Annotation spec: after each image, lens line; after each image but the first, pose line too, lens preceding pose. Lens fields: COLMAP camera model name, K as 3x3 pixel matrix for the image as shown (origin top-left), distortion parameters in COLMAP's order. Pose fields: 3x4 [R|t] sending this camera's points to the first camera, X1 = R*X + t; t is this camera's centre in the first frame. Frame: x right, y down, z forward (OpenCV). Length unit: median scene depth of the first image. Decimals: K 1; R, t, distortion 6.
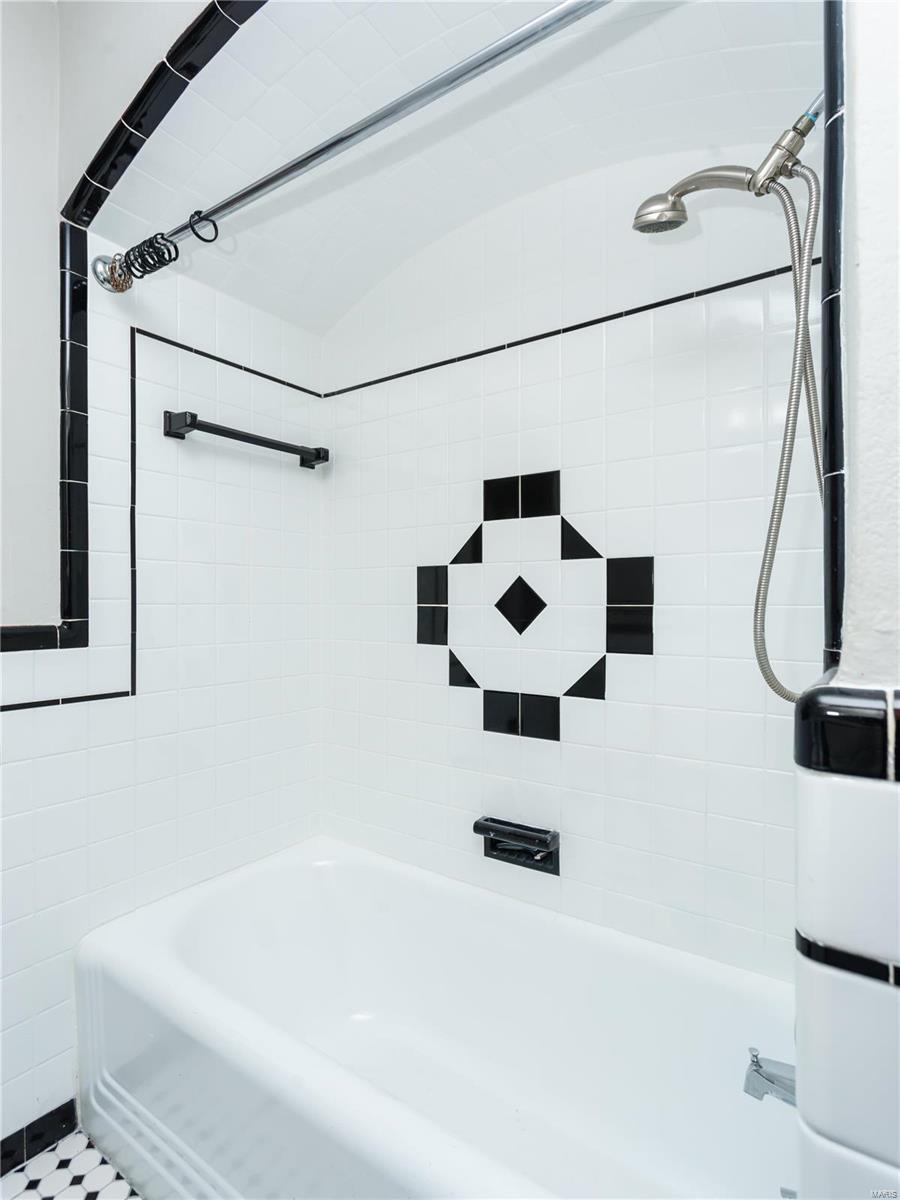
lens RADIAL K [[632.1, 0, 445.7], [0, 632.1, 603.3], [0, 0, 1]] dist [0.000504, 0.003908]
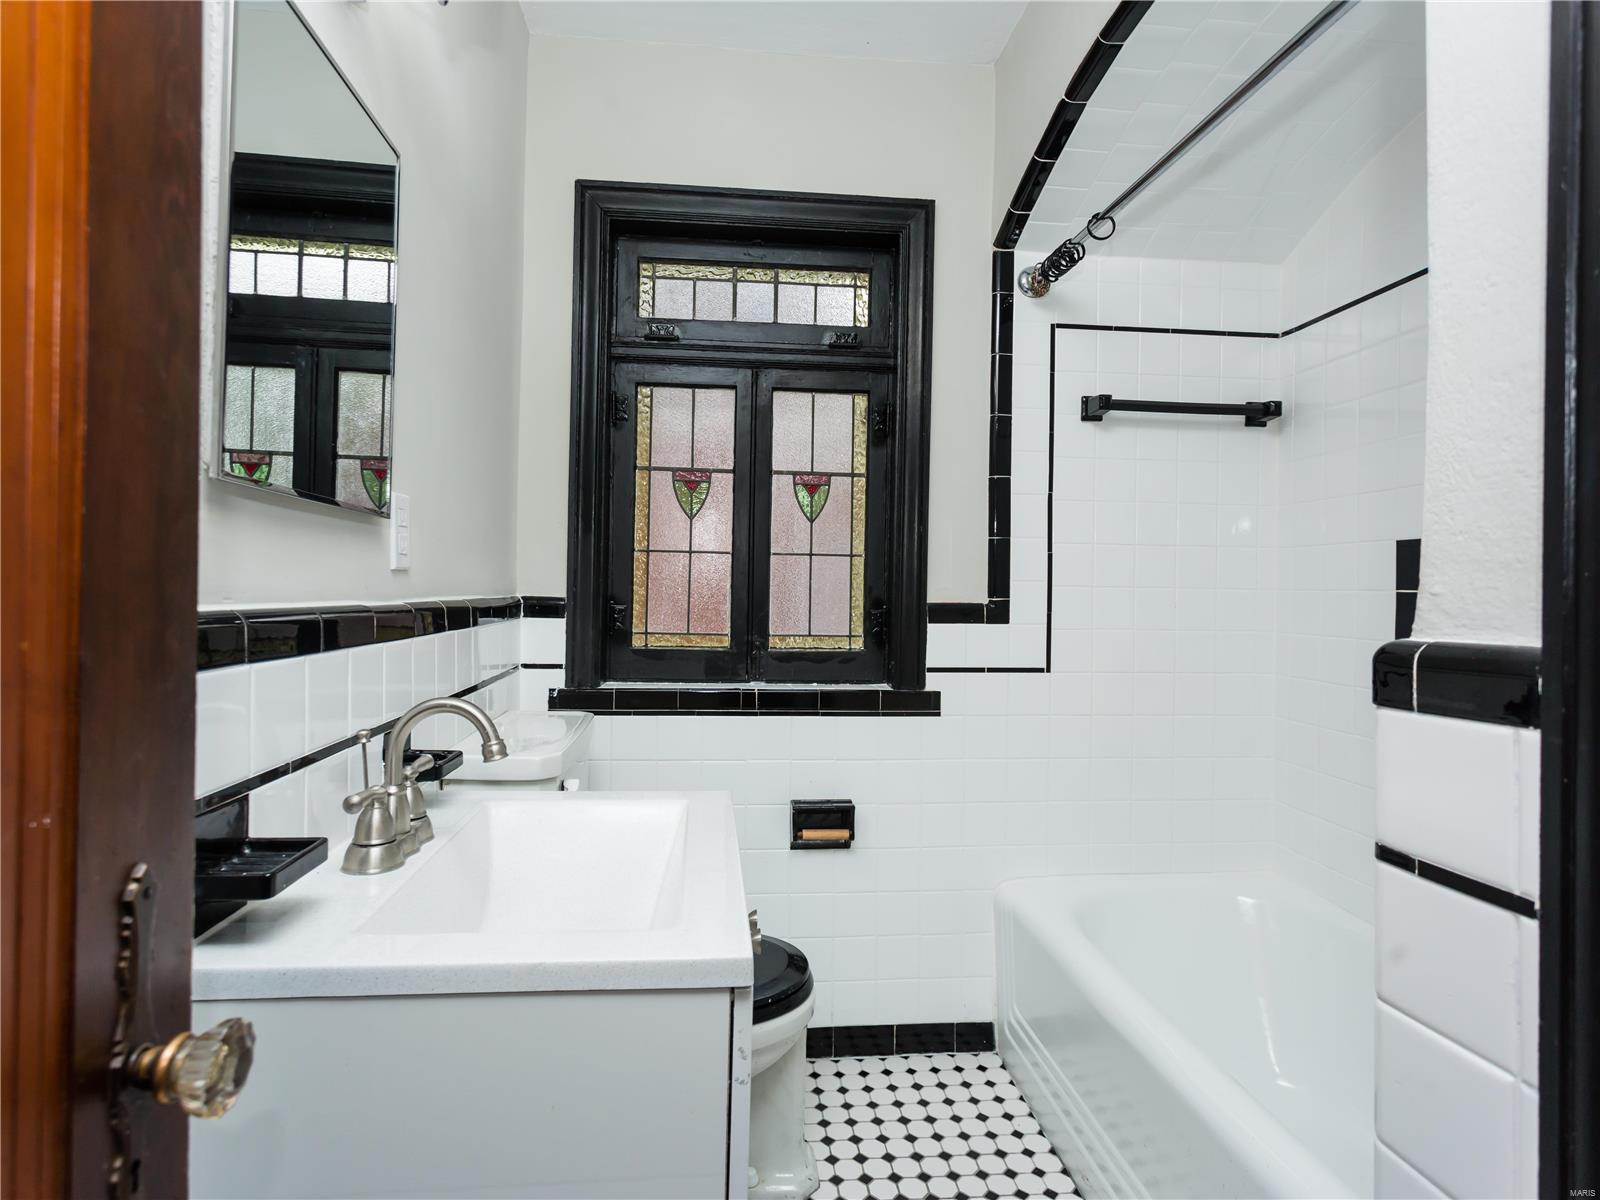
lens RADIAL K [[842.8, 0, 797.4], [0, 842.8, 592.2], [0, 0, 1]] dist [0.000504, 0.003908]
pose [[0.667834, 0.012561, -0.744204, 0.290767], [-0.014873, 0.999883, 0.003529, 0.013866], [0.744161, 0.008712, 0.667943, -0.269846]]
